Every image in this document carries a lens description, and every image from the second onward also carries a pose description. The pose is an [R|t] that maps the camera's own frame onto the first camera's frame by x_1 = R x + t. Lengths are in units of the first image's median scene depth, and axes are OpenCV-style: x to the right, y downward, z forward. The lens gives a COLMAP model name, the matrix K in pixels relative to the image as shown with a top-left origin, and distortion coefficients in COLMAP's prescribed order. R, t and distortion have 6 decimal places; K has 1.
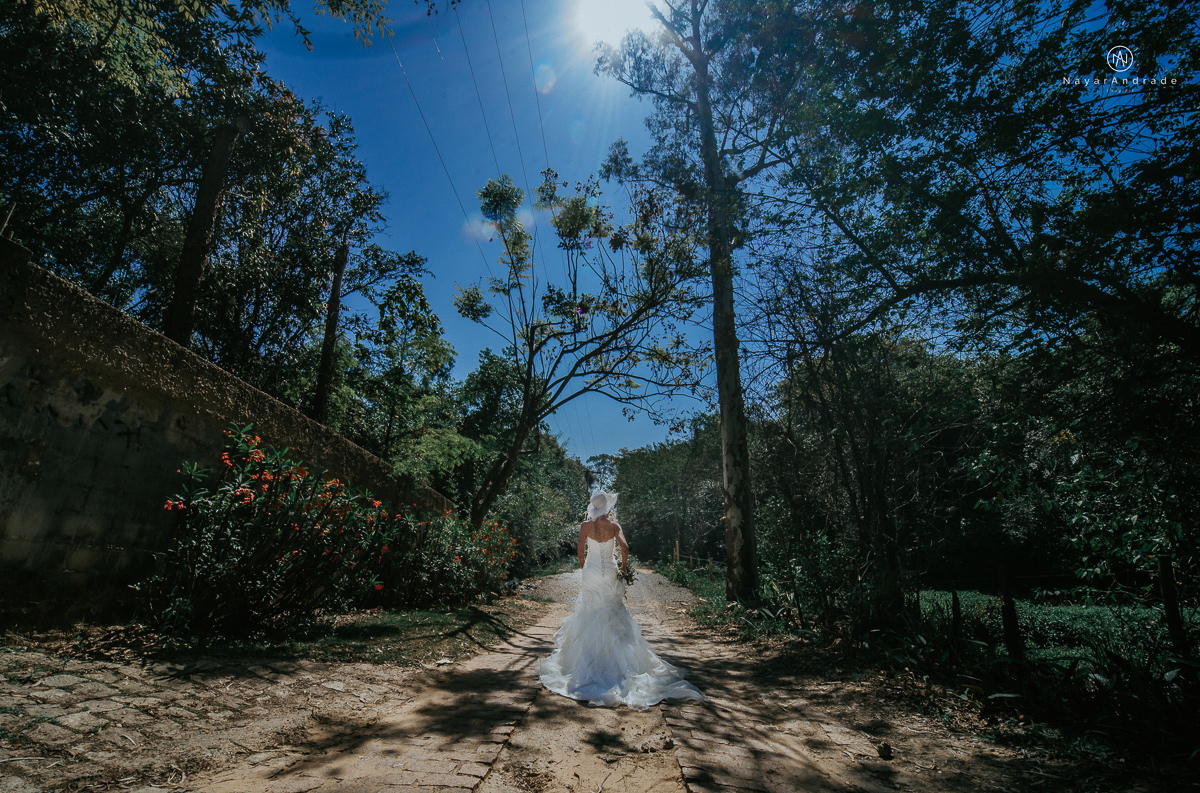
lens RADIAL K [[451.7, 0, 596.0], [0, 451.7, 397.2], [0, 0, 1]] dist [-0.011833, -0.000269]
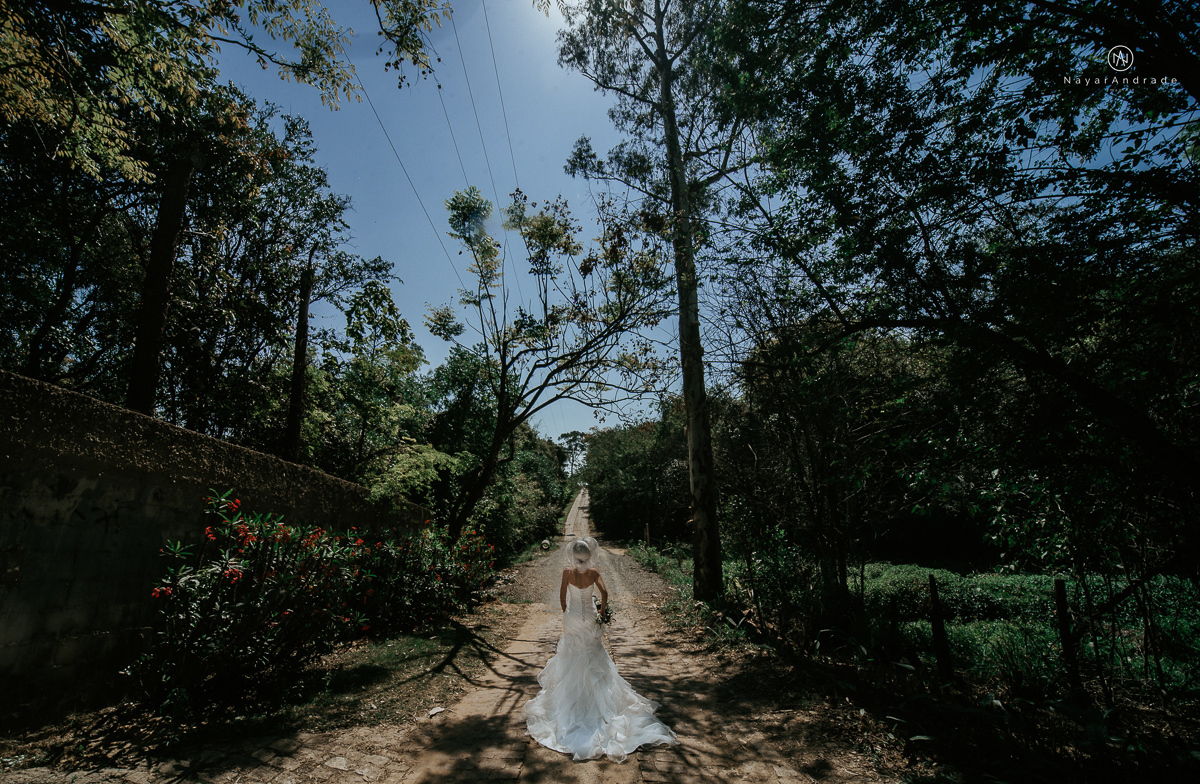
lens RADIAL K [[443.0, 0, 598.7], [0, 443.0, 391.0], [0, 0, 1]] dist [-0.010579, -0.000157]
pose [[0.997088, -0.021021, 0.073301, -0.005904], [0.017924, 0.998929, 0.042653, -0.117153], [-0.074119, -0.041214, 0.996397, -0.024844]]
